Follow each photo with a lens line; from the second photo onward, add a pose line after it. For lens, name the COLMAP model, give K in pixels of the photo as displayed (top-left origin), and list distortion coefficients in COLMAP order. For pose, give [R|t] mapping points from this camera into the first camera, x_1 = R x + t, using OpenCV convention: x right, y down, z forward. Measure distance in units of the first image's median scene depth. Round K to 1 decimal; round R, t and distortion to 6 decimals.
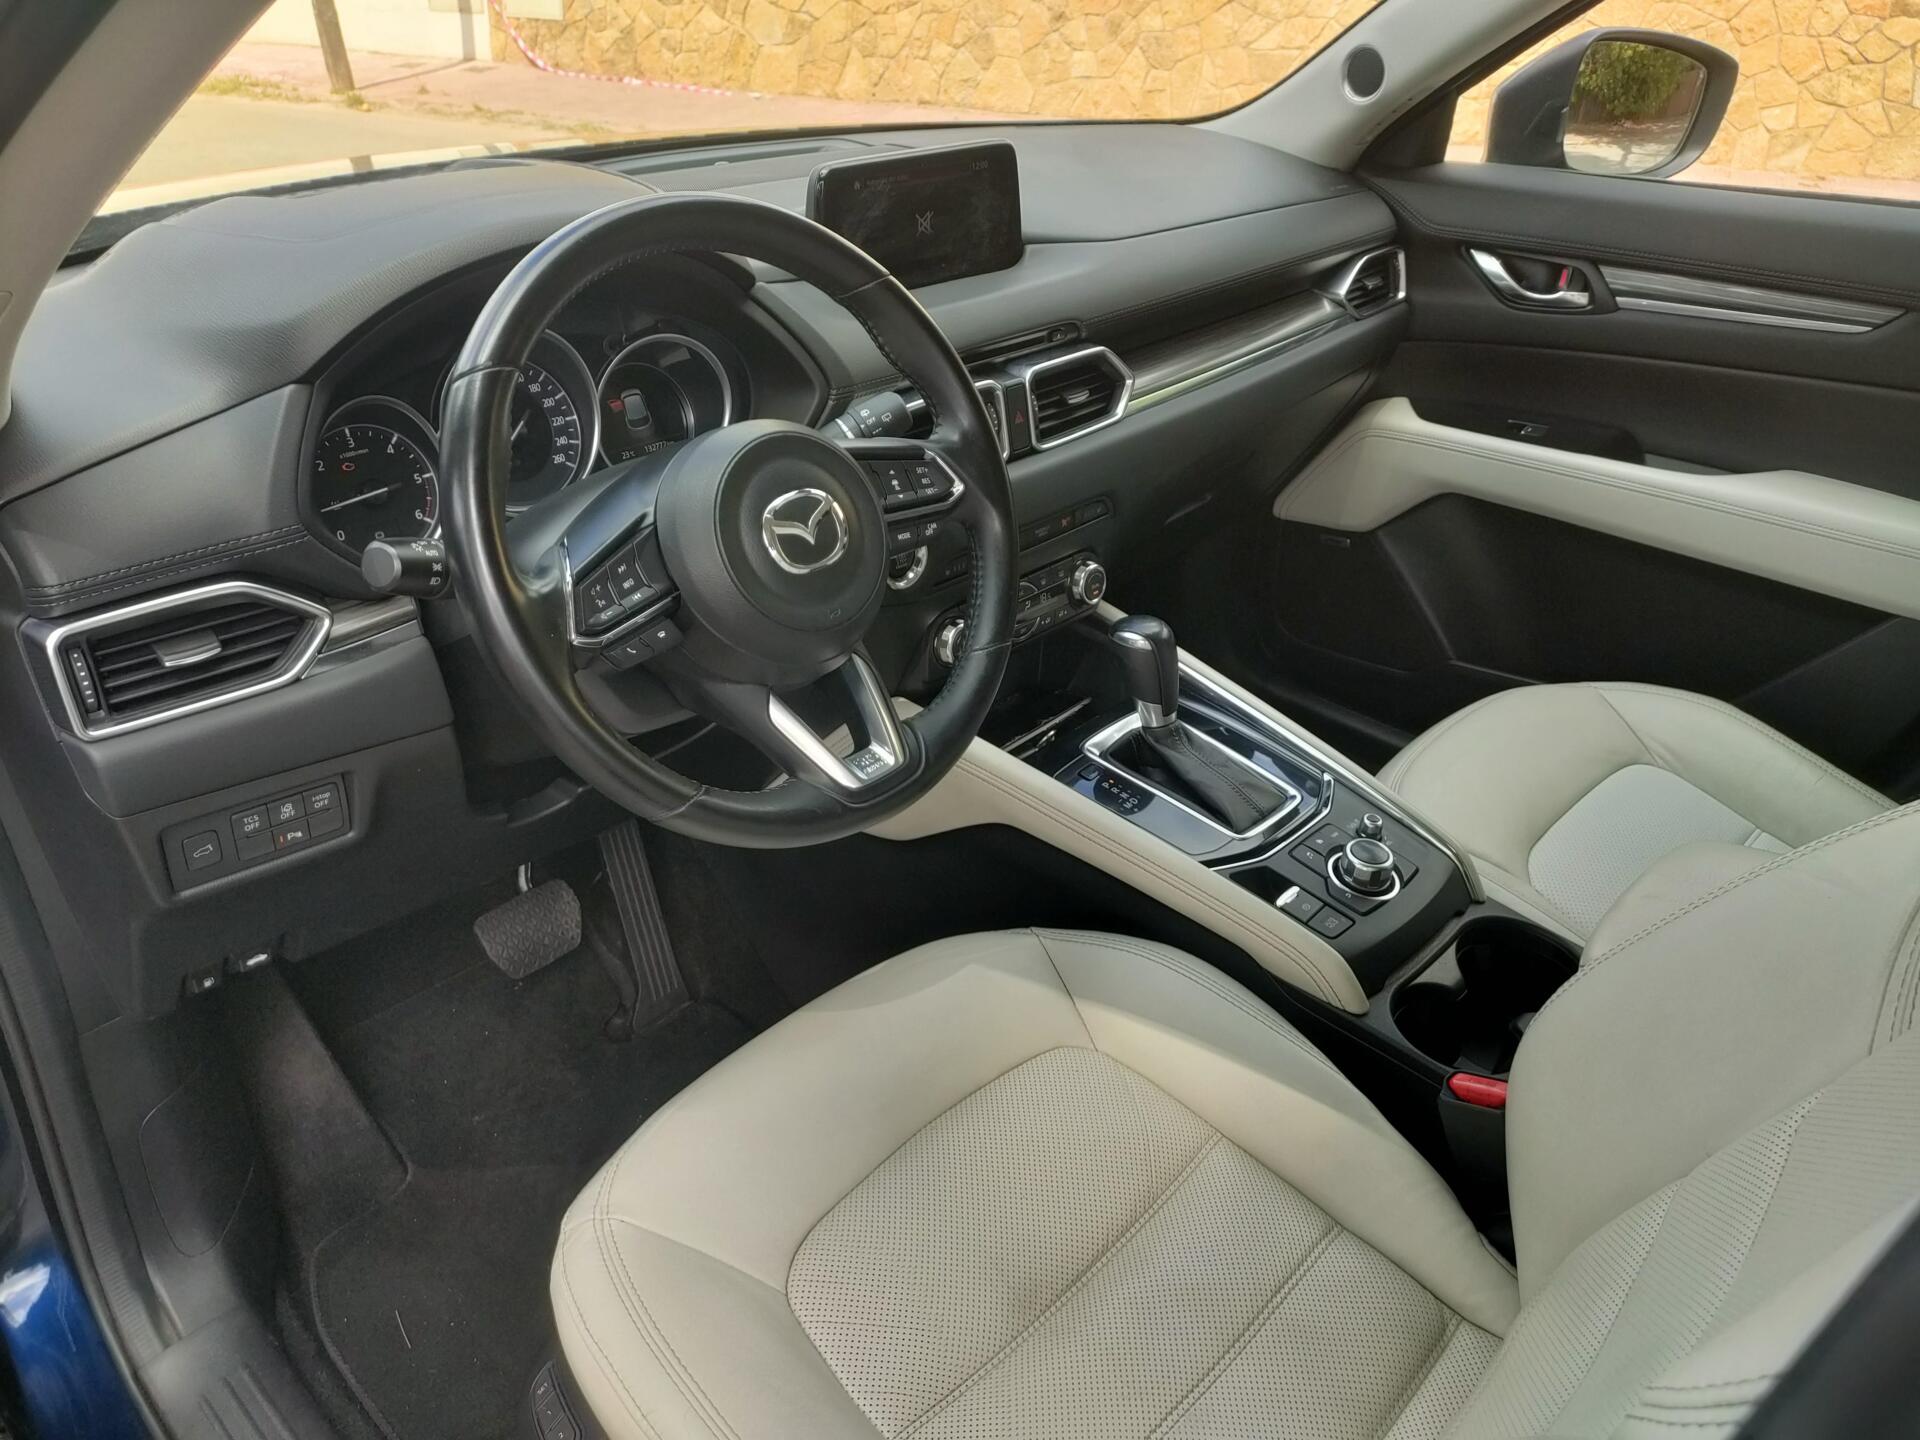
lens RADIAL K [[1387.9, 0, 967.2], [0, 1387.9, 723.2], [0, 0, 1]] dist [0.026013, -0.018595]
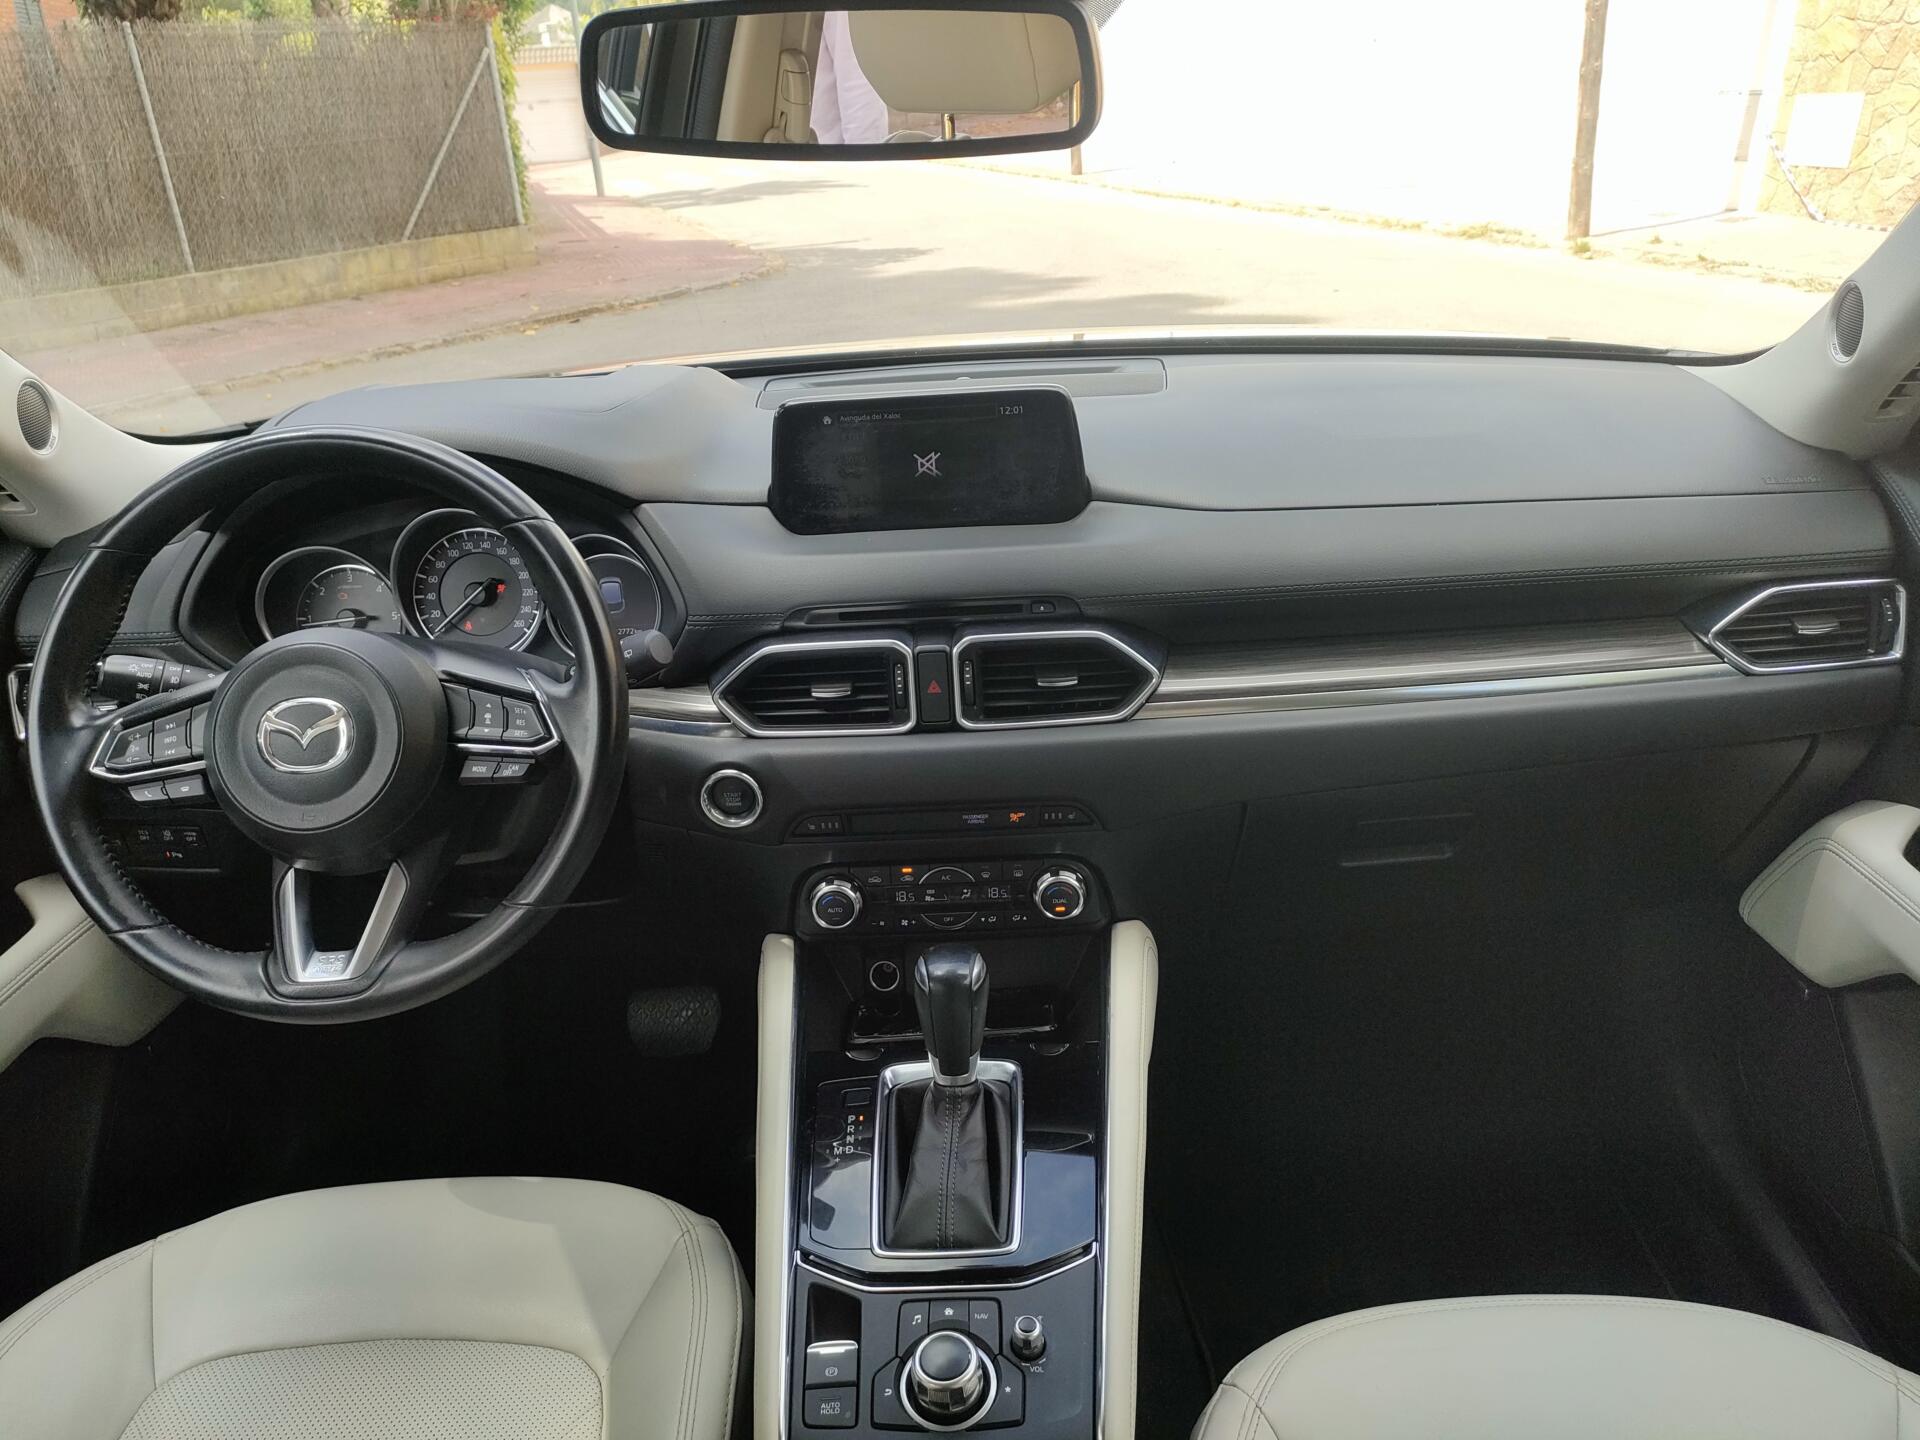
lens RADIAL K [[1387.9, 0, 963.1], [0, 1387.9, 724.2], [0, 0, 1]] dist [0.026013, -0.018595]
pose [[0.686773, 0.257654, -0.679675, 0.516499], [-0.316016, 0.947909, 0.040022, -0.187786], [0.654582, 0.187303, 0.732421, 0.290257]]
